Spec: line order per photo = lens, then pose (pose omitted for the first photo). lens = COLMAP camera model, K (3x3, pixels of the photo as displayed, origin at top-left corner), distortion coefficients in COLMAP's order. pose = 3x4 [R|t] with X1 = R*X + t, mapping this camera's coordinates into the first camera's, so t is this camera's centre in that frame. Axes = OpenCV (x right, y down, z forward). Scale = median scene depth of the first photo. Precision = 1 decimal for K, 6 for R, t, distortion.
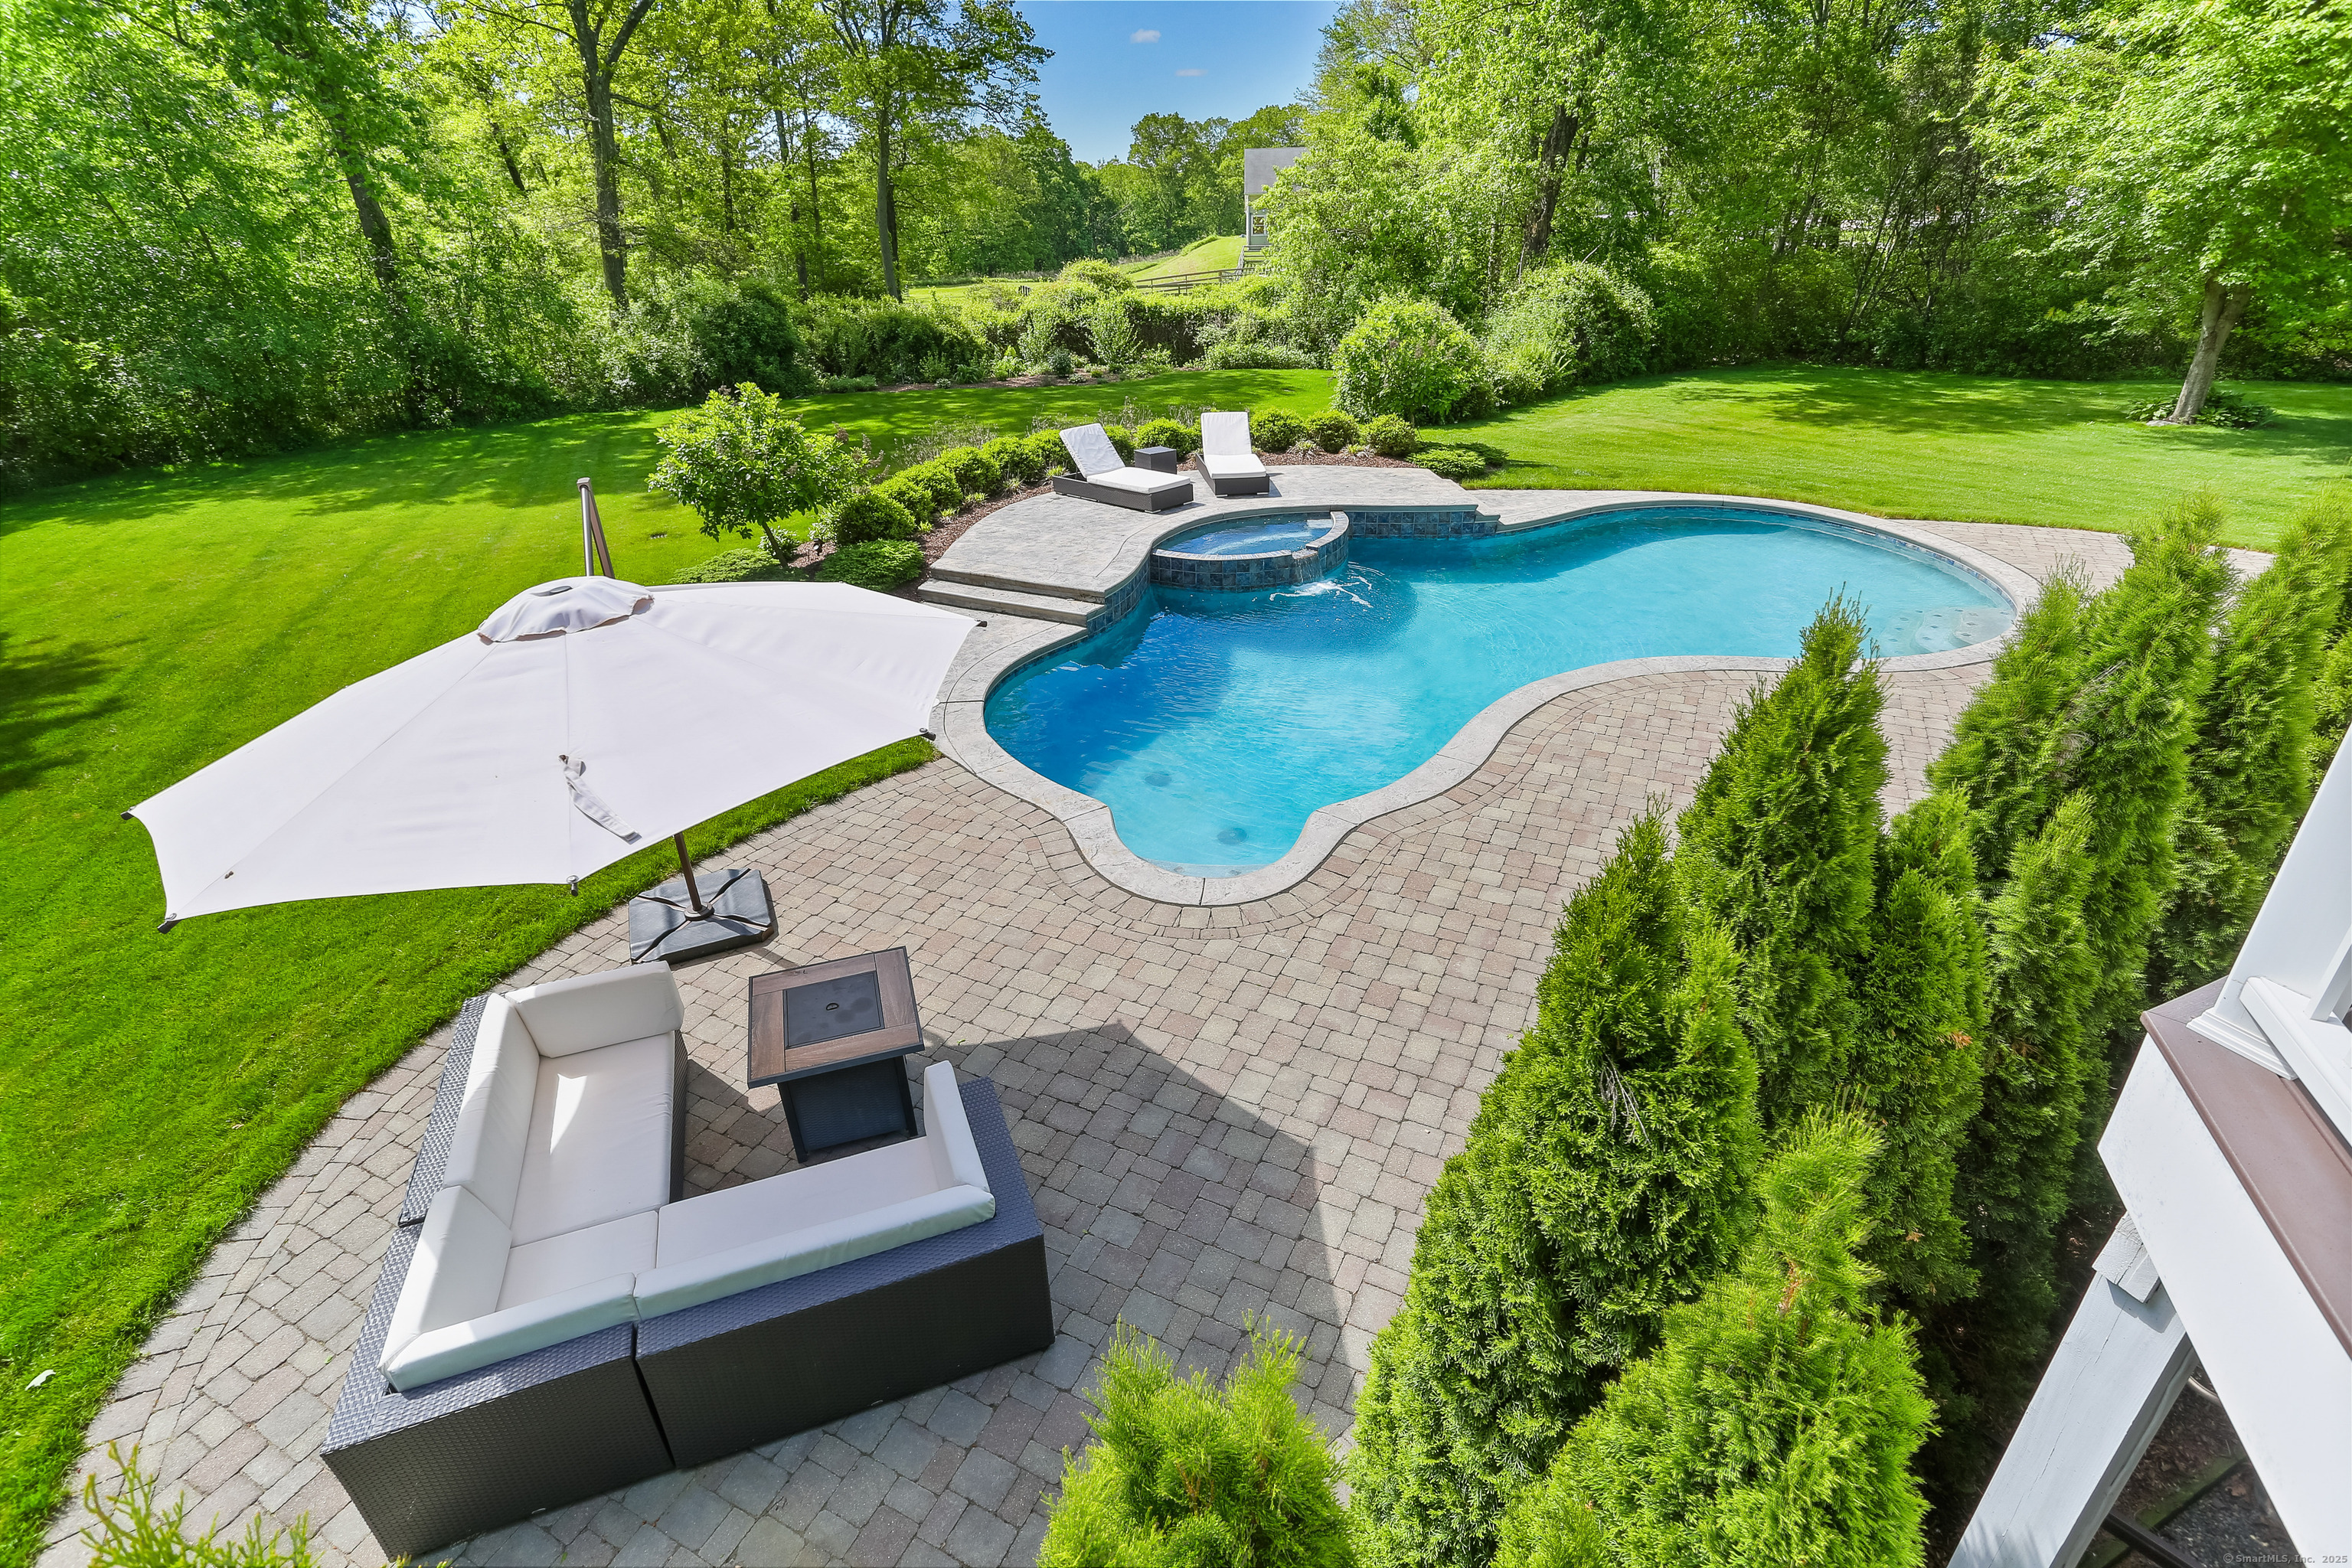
lens RADIAL K [[1126.0, 0, 1161.4], [0, 1126.0, 754.3], [0, 0, 1]] dist [-0.055929, 0.035983]
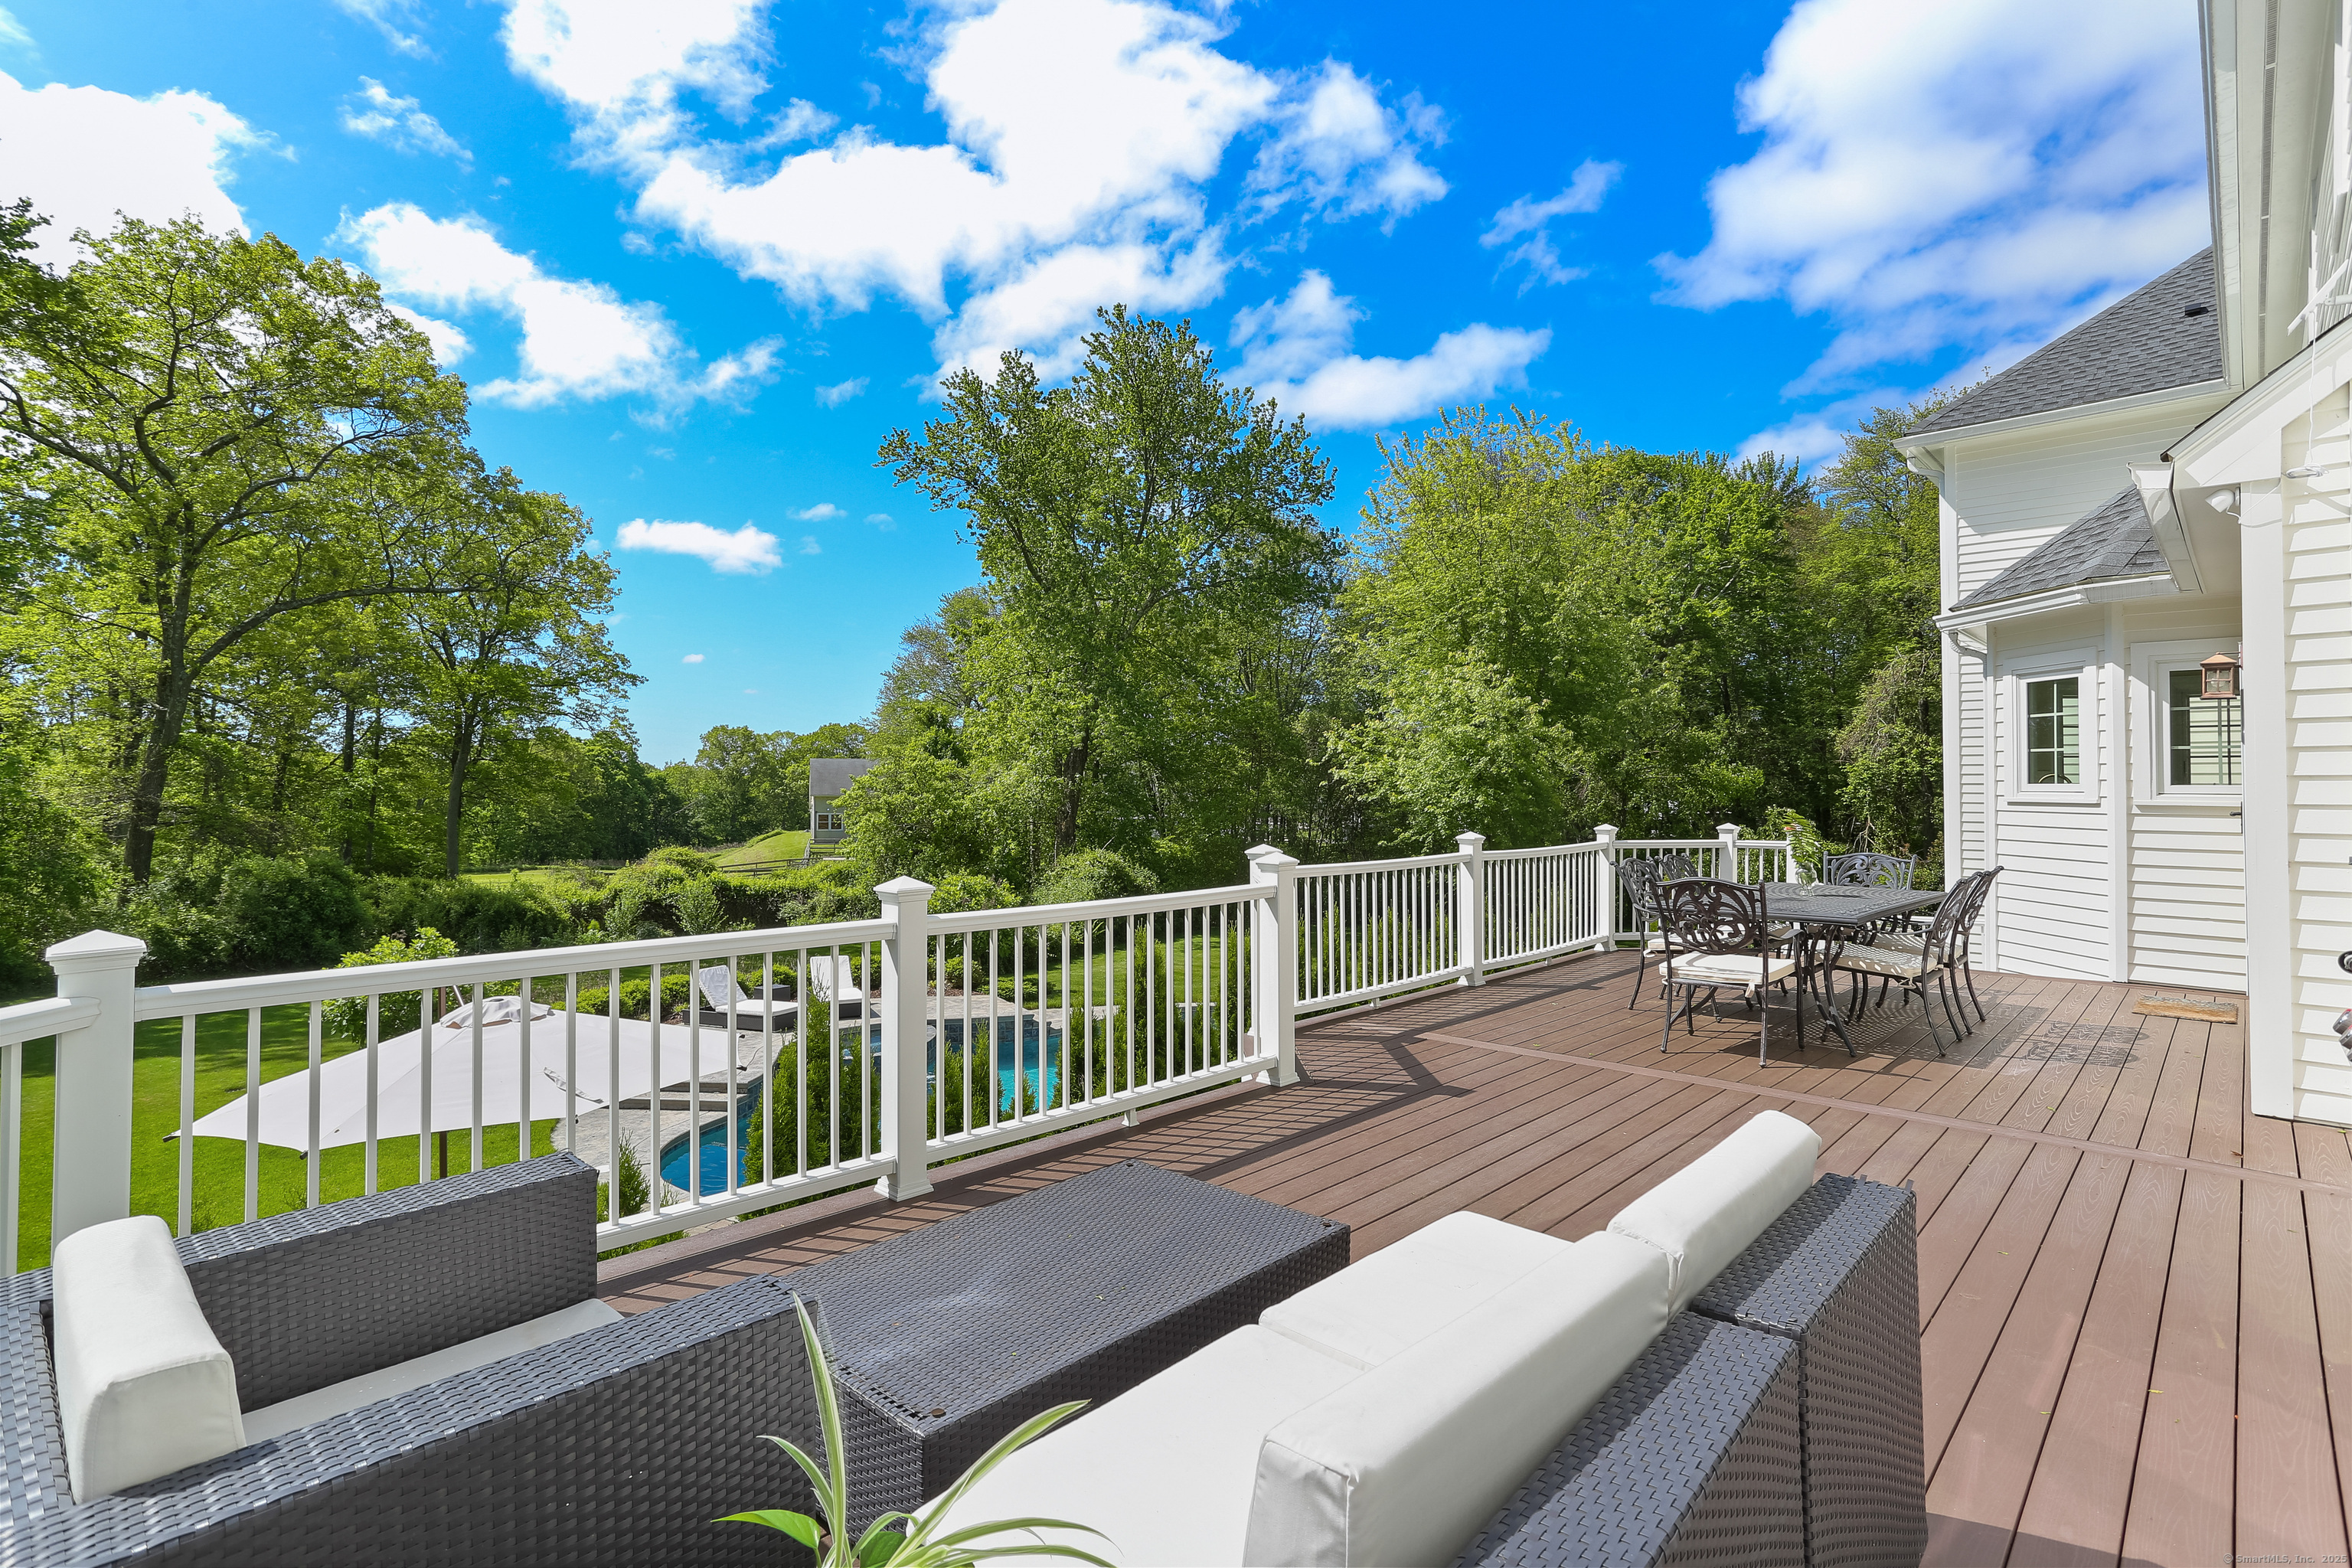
lens RADIAL K [[1126.0, 0, 1161.4], [0, 1126.0, 754.3], [0, 0, 1]] dist [-0.055929, 0.035983]
pose [[0.929588, 0.039401, 0.366489, -0.030921], [0.143217, 0.877543, -0.457609, 0.054509], [-0.339641, 0.477876, 0.810111, -0.107810]]
